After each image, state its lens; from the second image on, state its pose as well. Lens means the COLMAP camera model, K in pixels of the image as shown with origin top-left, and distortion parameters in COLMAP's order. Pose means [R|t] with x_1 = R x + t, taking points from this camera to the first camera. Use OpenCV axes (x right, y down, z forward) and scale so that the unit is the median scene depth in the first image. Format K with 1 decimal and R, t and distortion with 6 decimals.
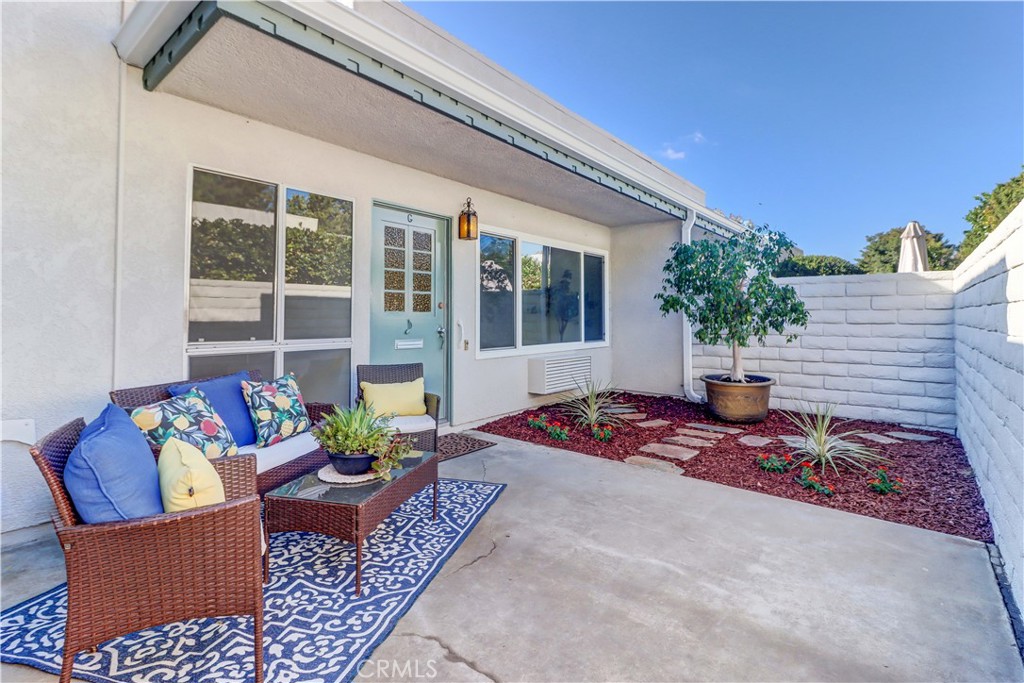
lens RADIAL K [[478.5, 0, 512.4], [0, 478.5, 306.2], [0, 0, 1]] dist [0.017467, -0.014151]
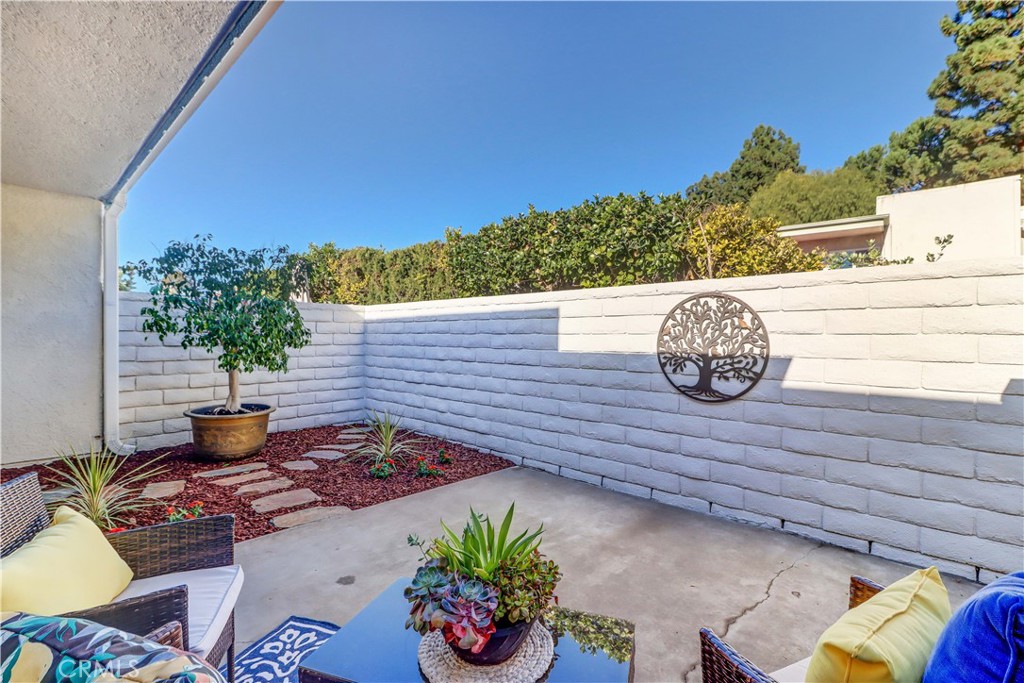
lens RADIAL K [[473.9, 0, 516.9], [0, 473.9, 338.8], [0, 0, 1]] dist [0.019796, -0.013444]
pose [[0.065361, -0.004506, 0.997852, -0.651229], [-0.025775, 0.999649, 0.006202, 0.002148], [-0.997529, -0.026125, 0.065221, 0.731445]]
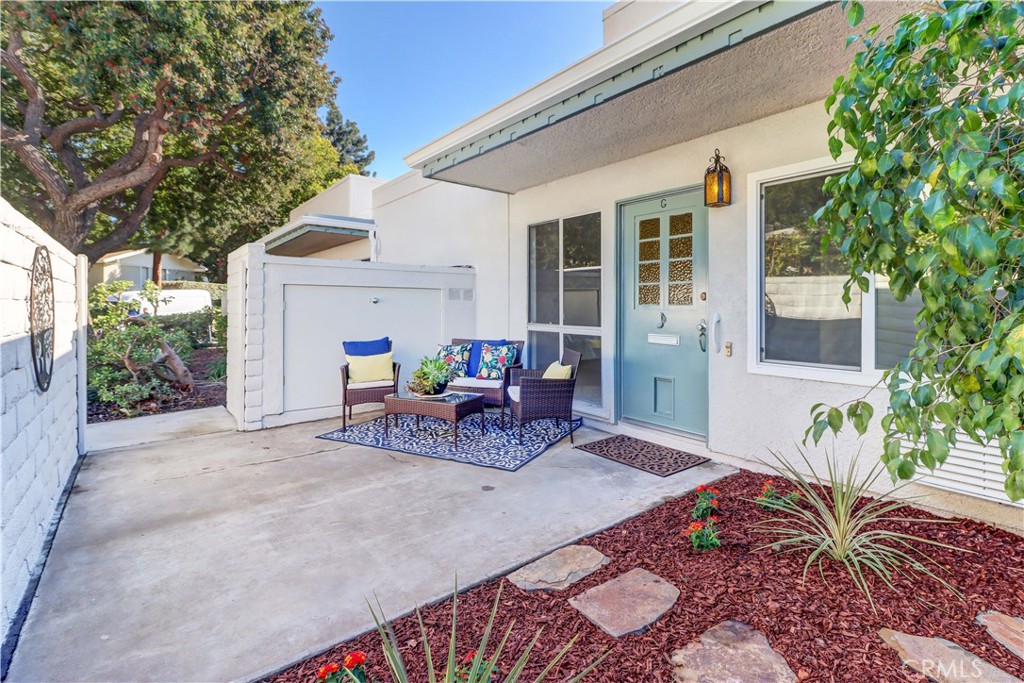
lens RADIAL K [[479.2, 0, 529.8], [0, 479.2, 304.7], [0, 0, 1]] dist [0.021140, -0.014809]
pose [[-0.198343, -0.000733, -0.980132, 1.087372], [0.023379, 0.999712, -0.005479, 0.015934], [0.979854, -0.024001, -0.198269, 1.346770]]
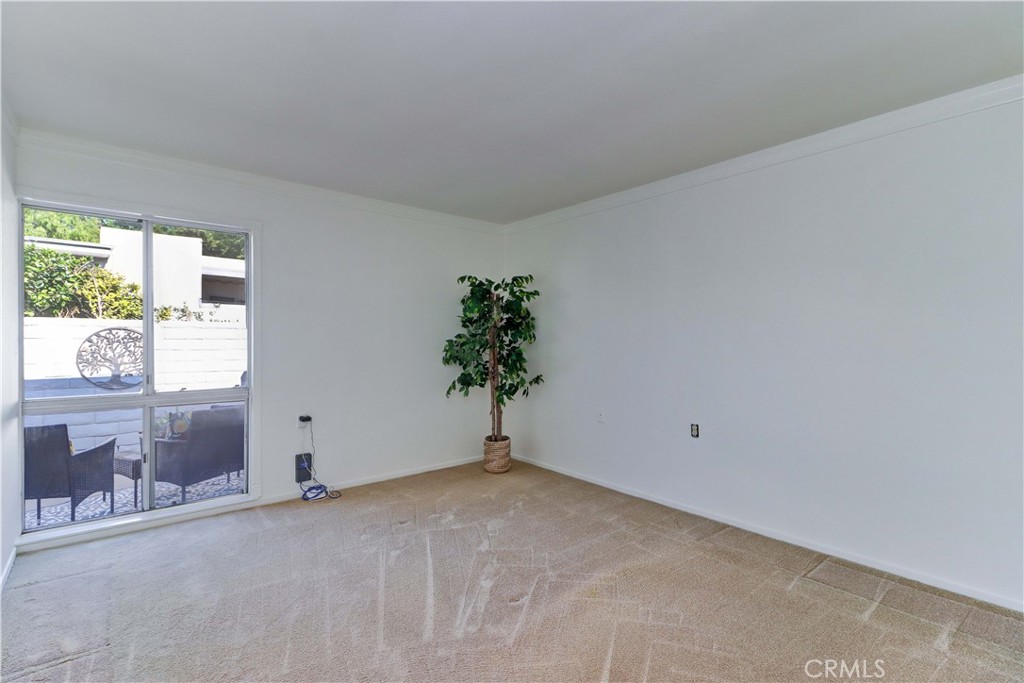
lens RADIAL K [[478.9, 0, 520.4], [0, 478.9, 331.5], [0, 0, 1]] dist [0.023339, -0.015573]
pose [[-0.984211, 0.001778, 0.176990, -1.469159], [-0.005596, 0.999137, -0.041155, -0.019250], [-0.176910, -0.041496, -0.983352, 1.982445]]
